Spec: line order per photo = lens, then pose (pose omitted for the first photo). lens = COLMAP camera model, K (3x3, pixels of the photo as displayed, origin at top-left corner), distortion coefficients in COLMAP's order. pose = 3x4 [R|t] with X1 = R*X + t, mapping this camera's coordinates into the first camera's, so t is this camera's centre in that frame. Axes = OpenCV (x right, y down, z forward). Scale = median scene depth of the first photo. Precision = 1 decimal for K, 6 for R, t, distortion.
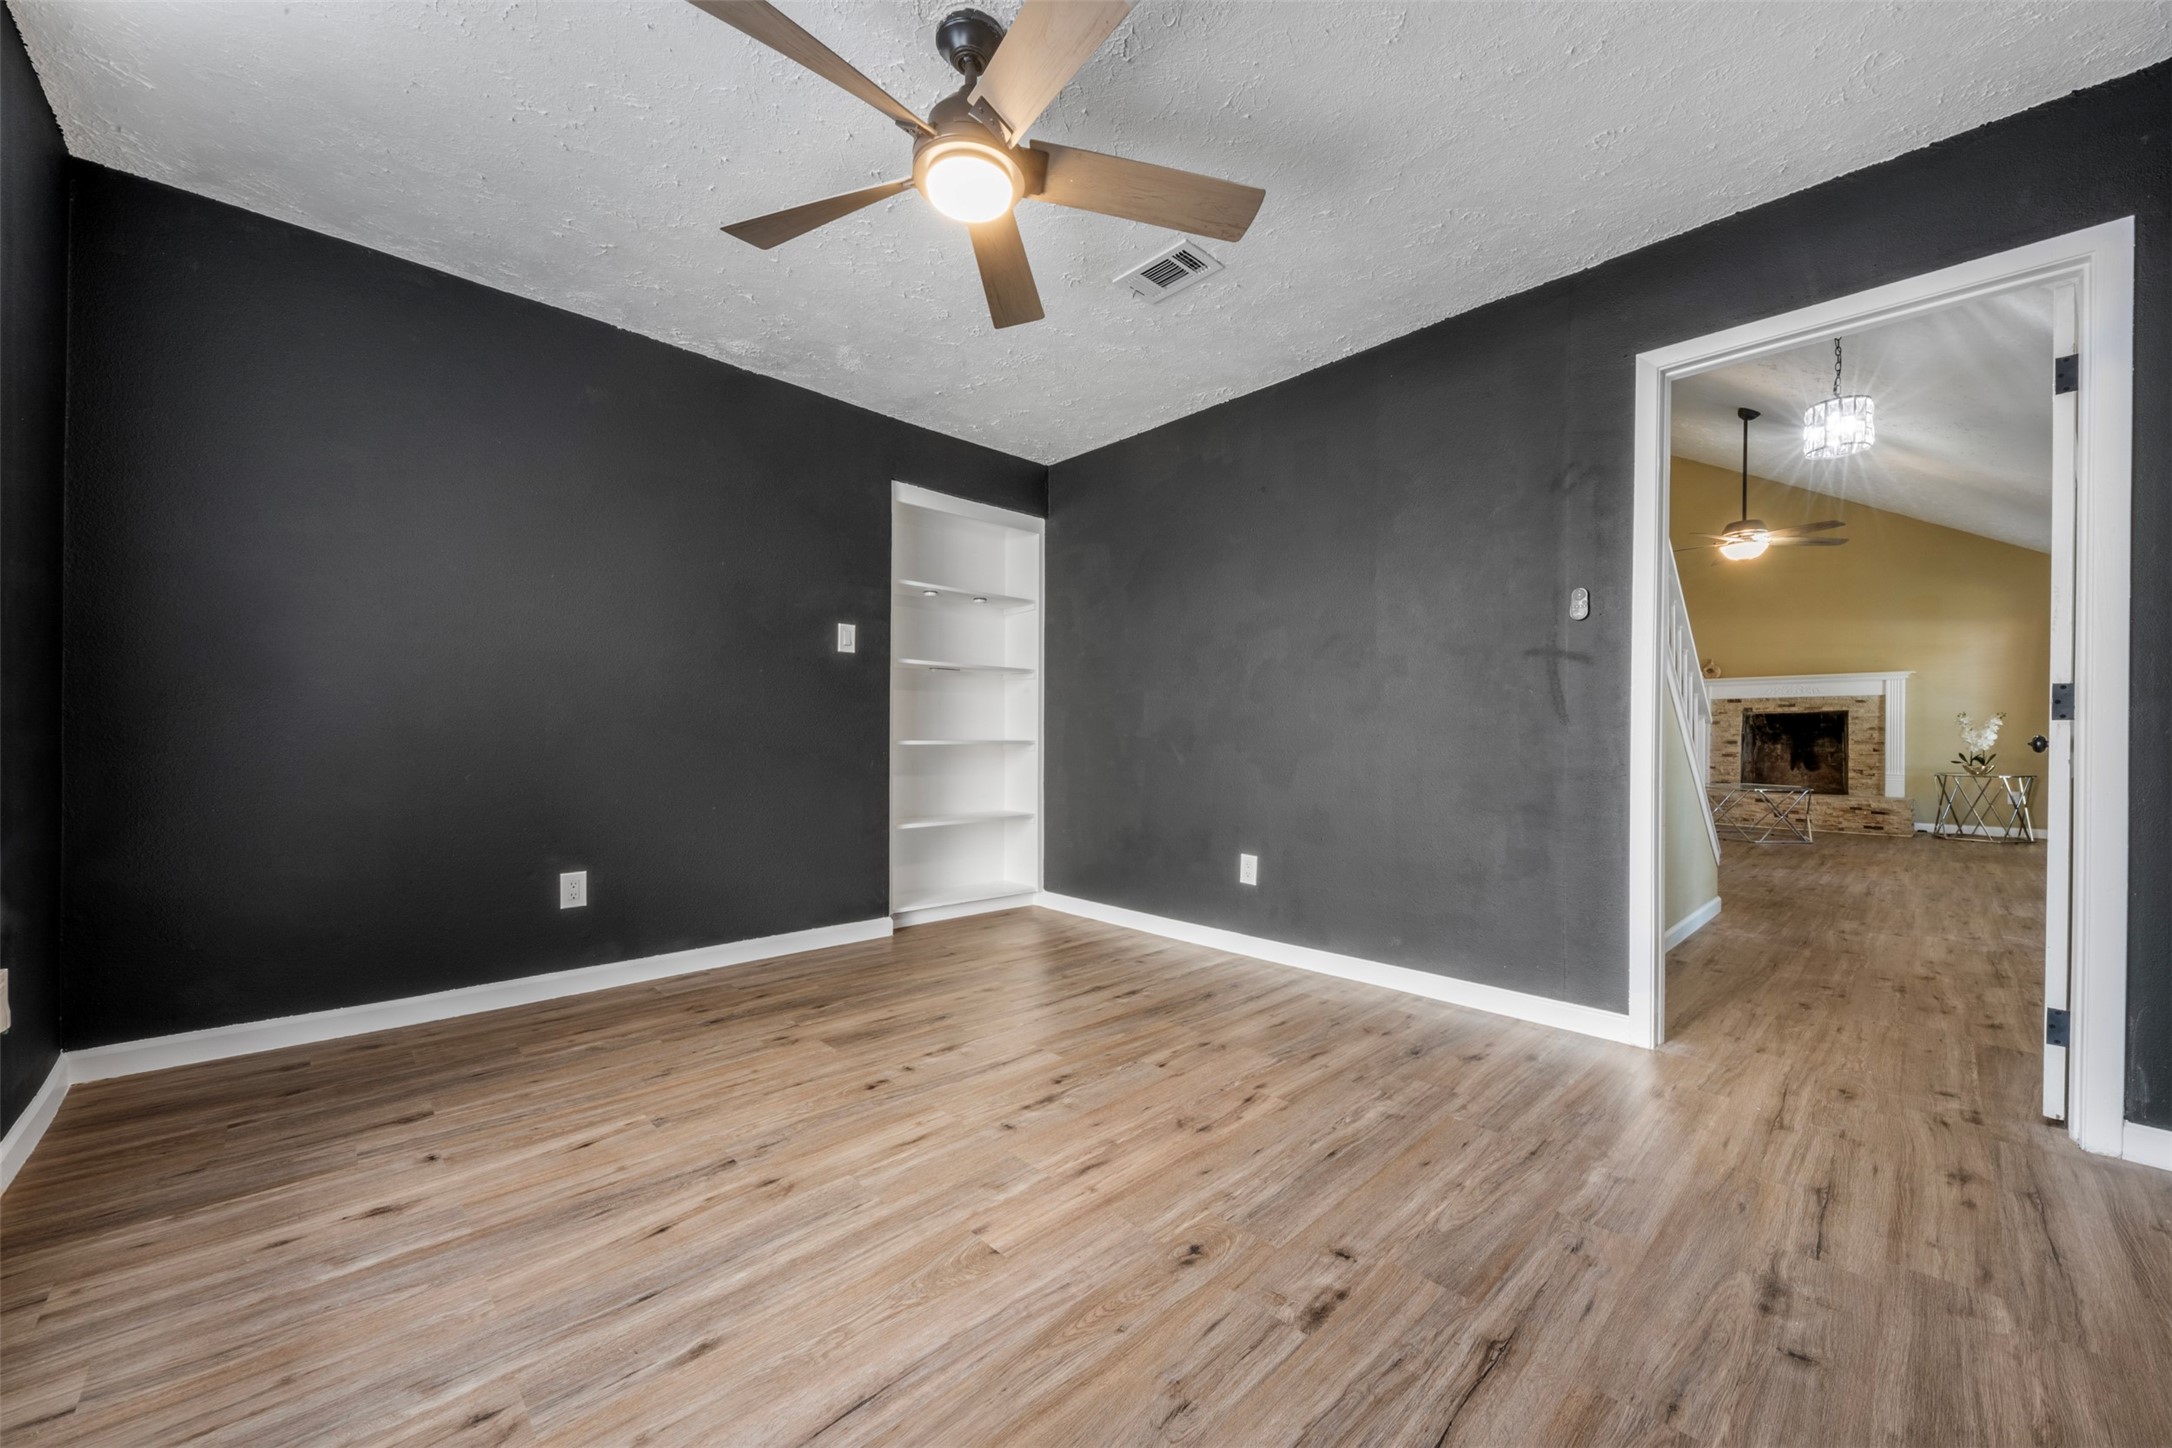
lens RADIAL K [[823.5, 0, 1076.3], [0, 823.5, 730.6], [0, 0, 1]] dist [0.008761, 0.000114]
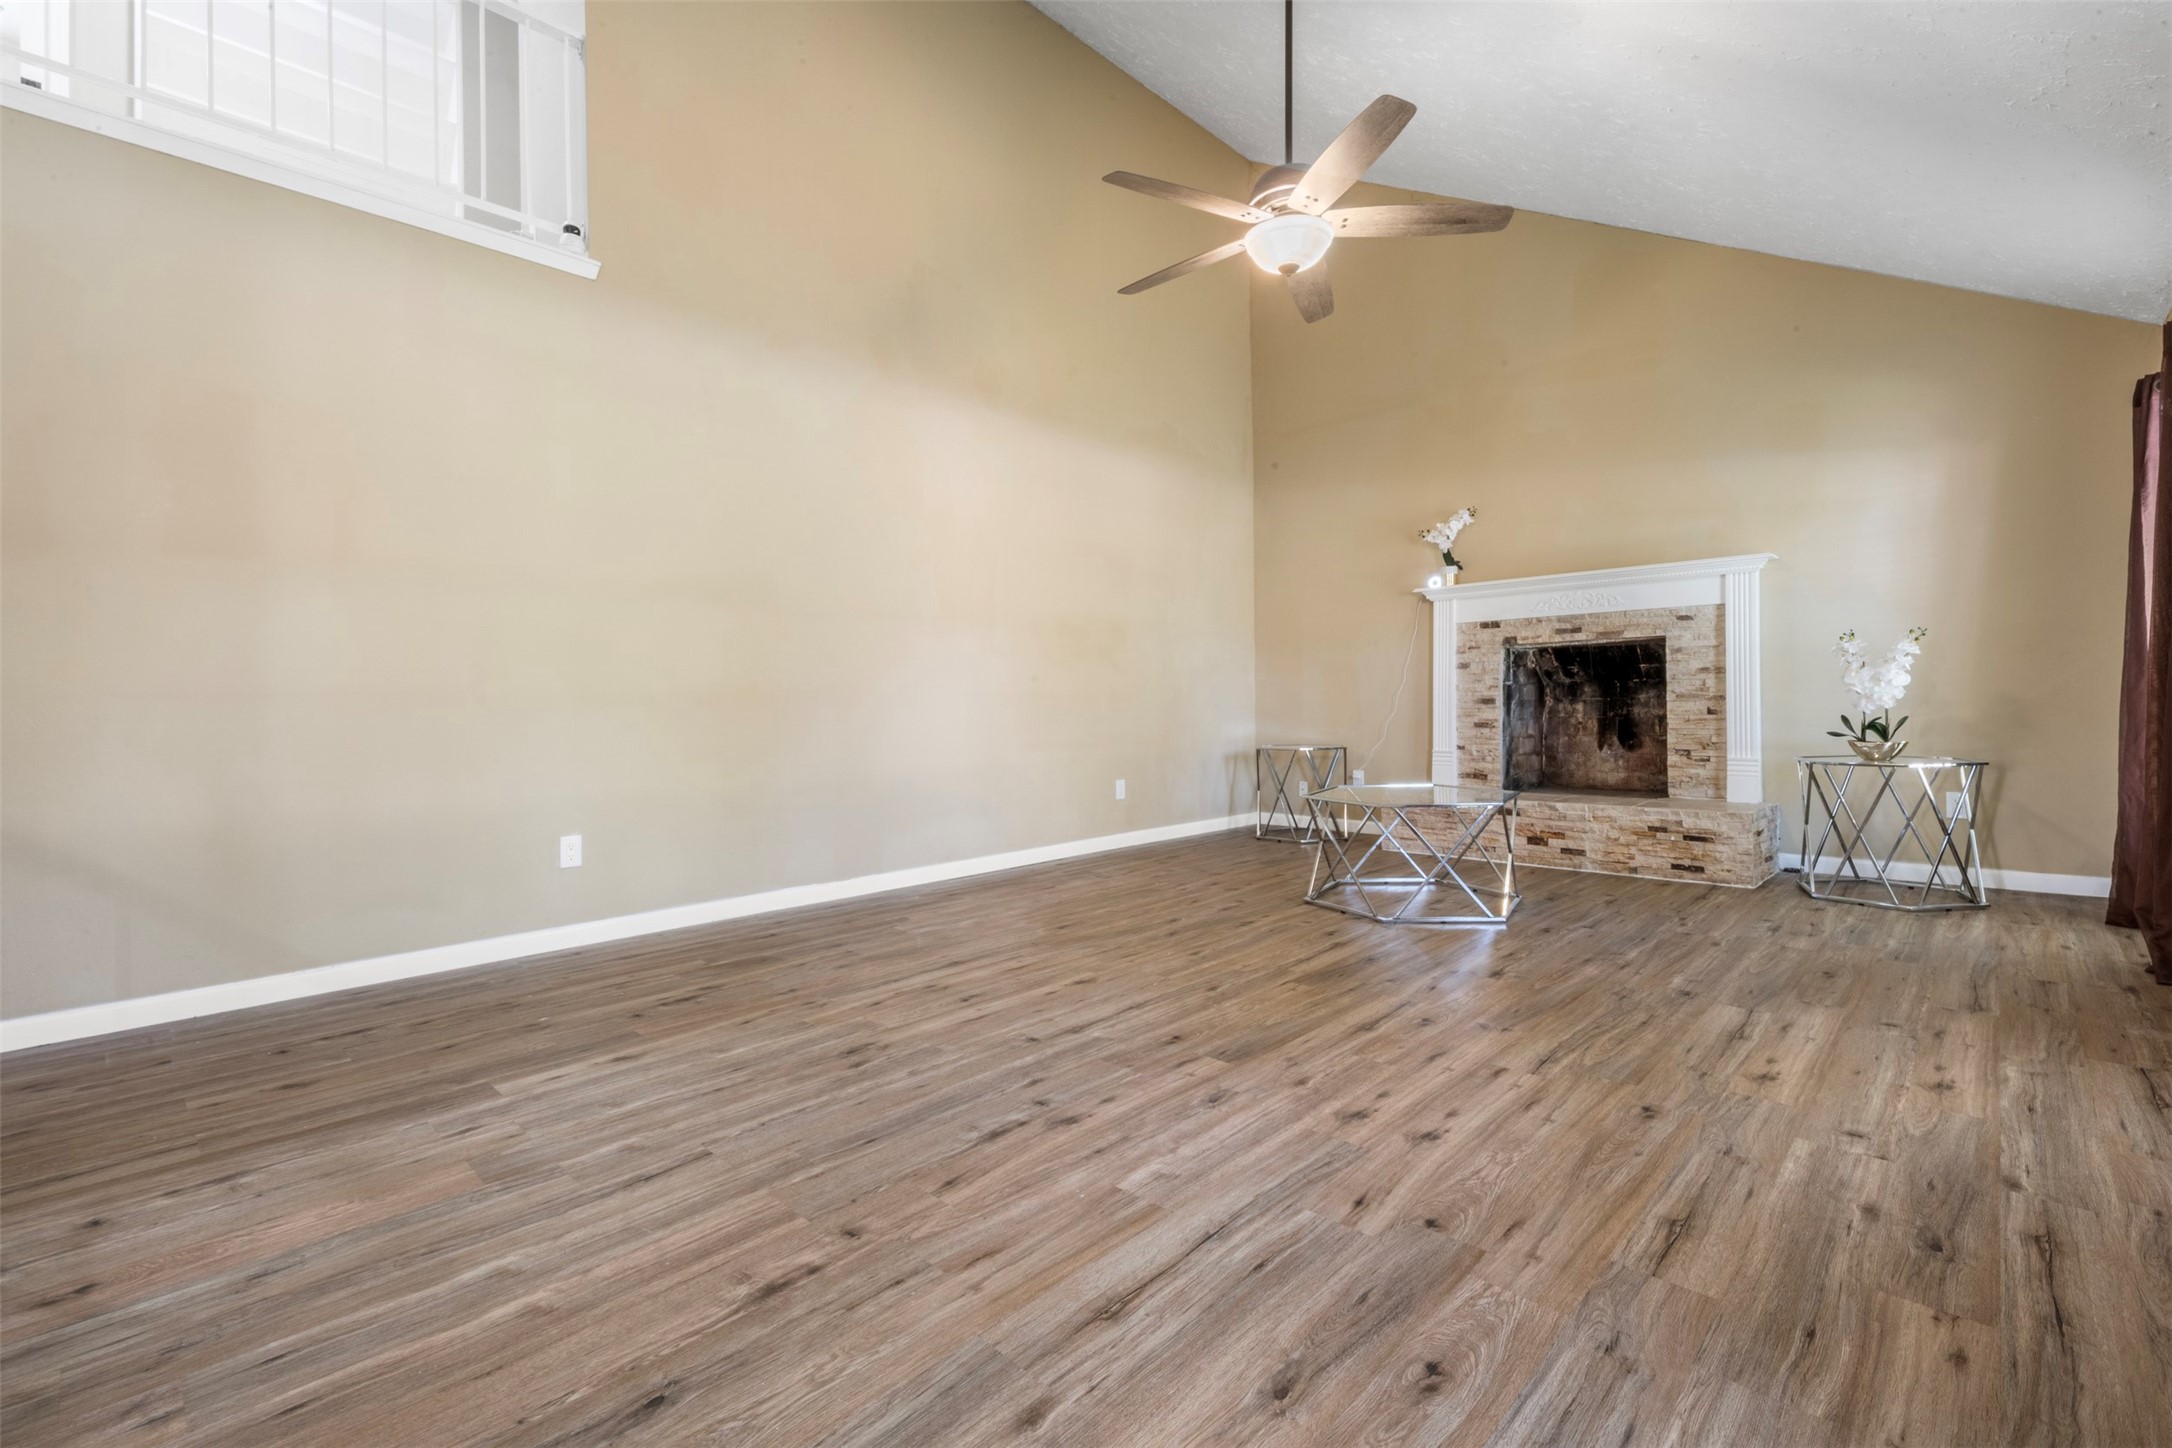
lens RADIAL K [[924.7, 0, 1093.9], [0, 924.7, 728.4], [0, 0, 1]] dist [0.015667, -0.004432]
pose [[0.998448, -0.018137, 0.052653, 0.309257], [0.016498, 0.999371, 0.031402, 0.005333], [-0.053190, -0.030485, 0.998119, 0.249355]]
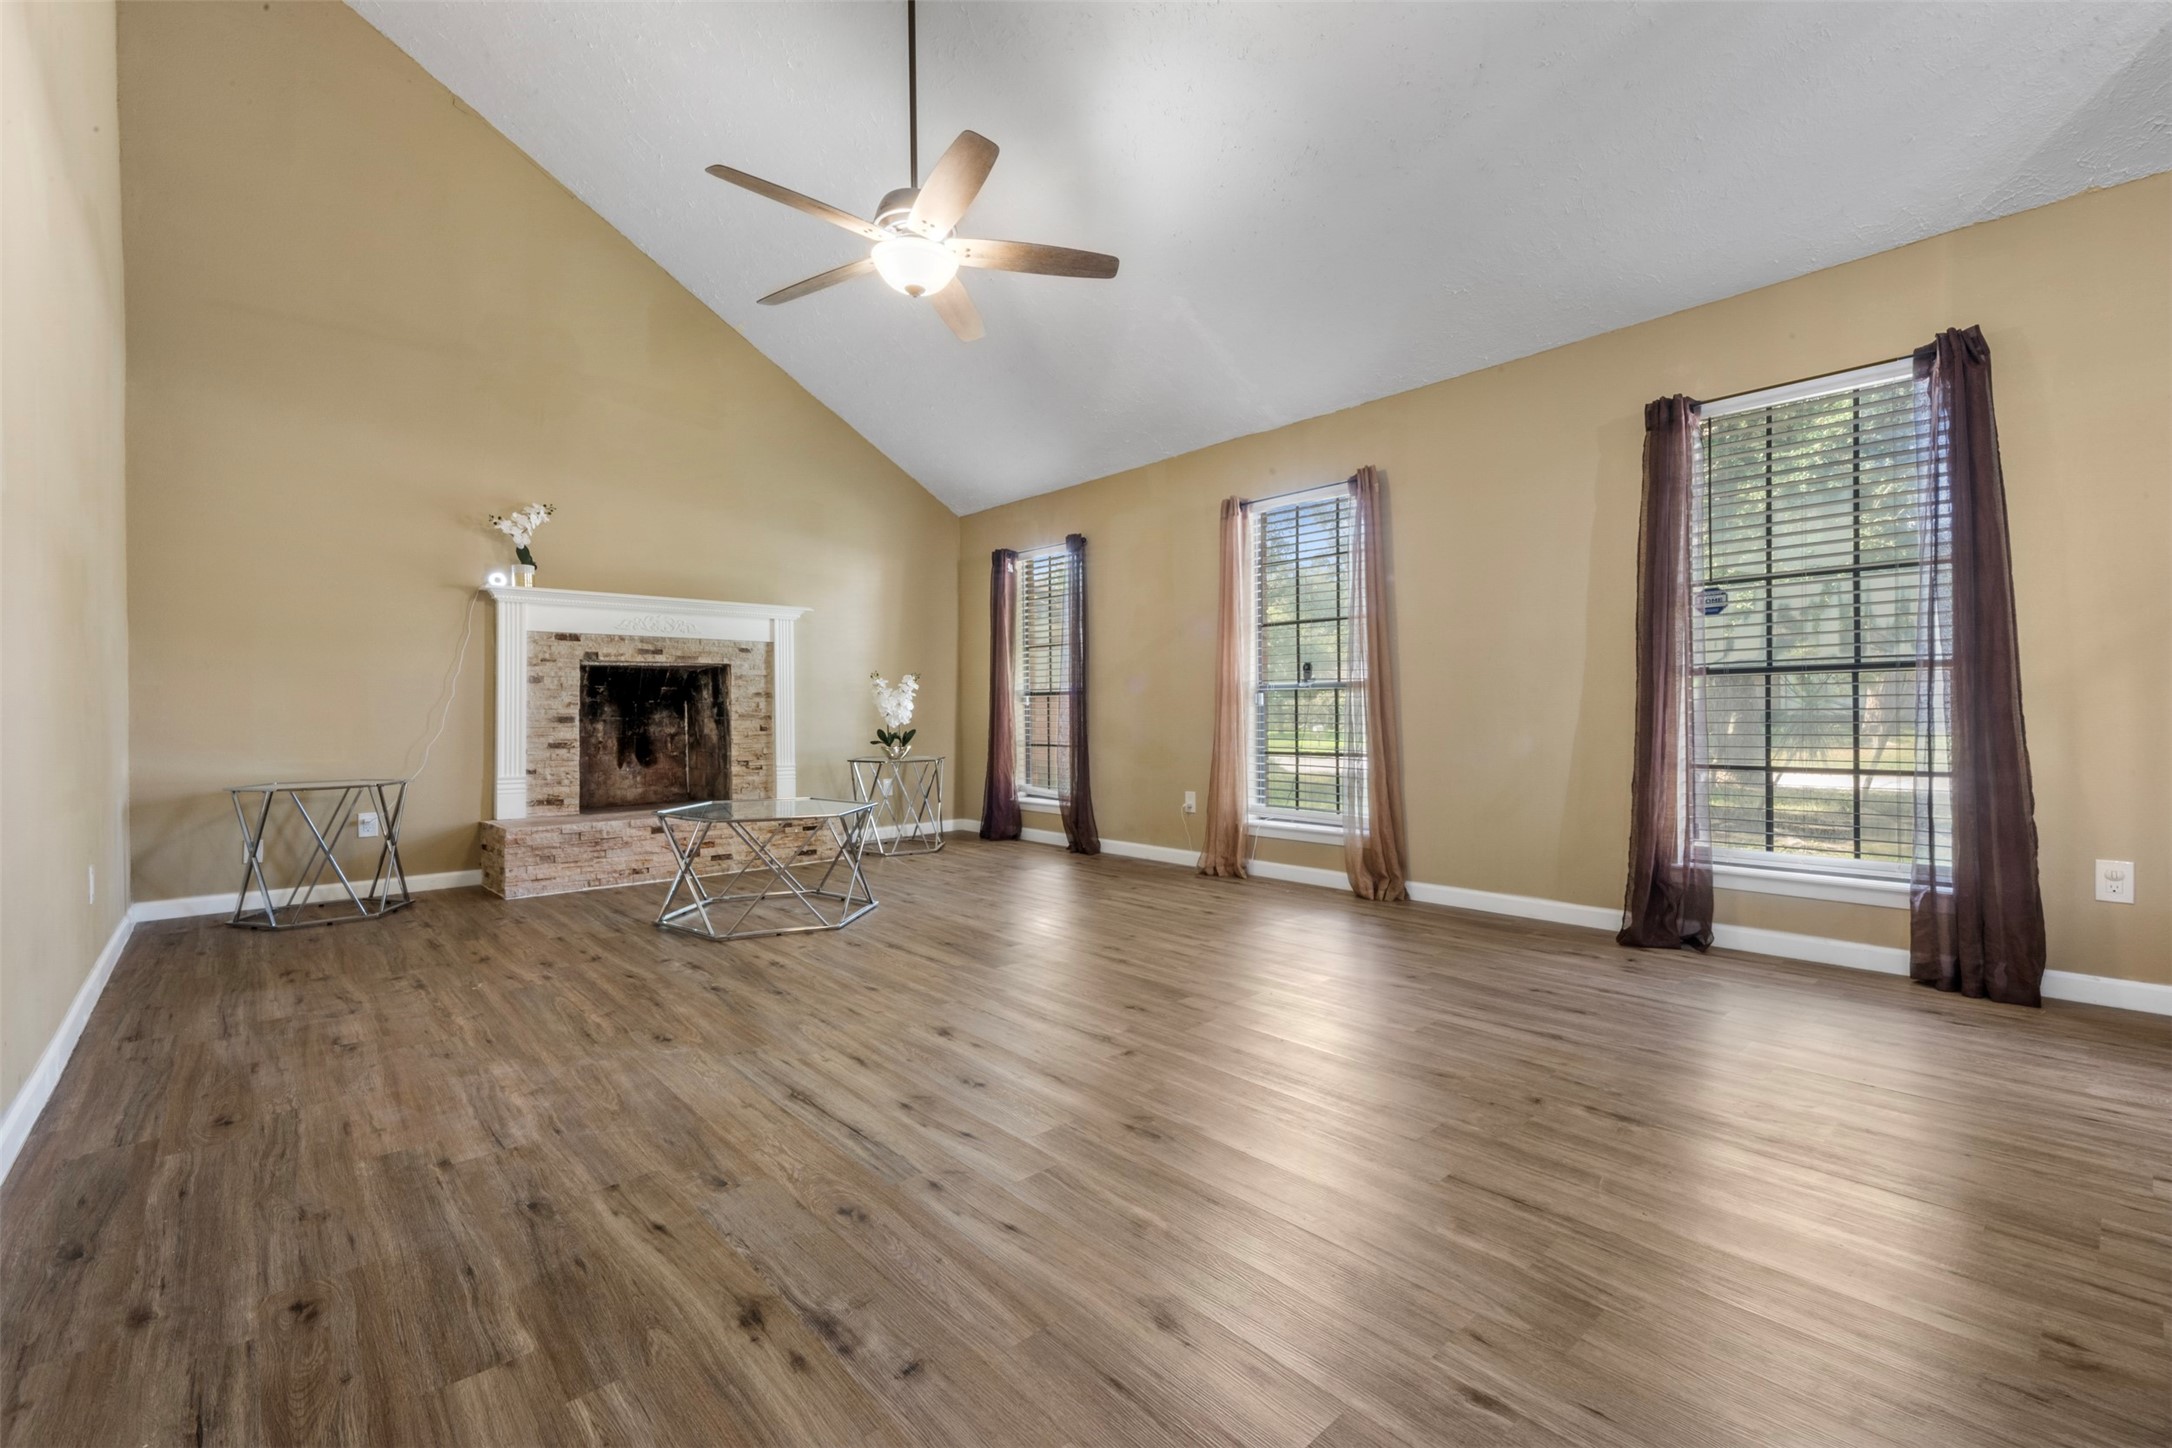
lens RADIAL K [[924.7, 0, 1065.4], [0, 924.7, 747.6], [0, 0, 1]] dist [0.015667, -0.004432]
pose [[0.047977, -0.038864, 0.998092, 0.150025], [0.004332, 0.999241, 0.038700, 0.006585], [-0.998839, 0.002467, 0.048109, 0.413473]]
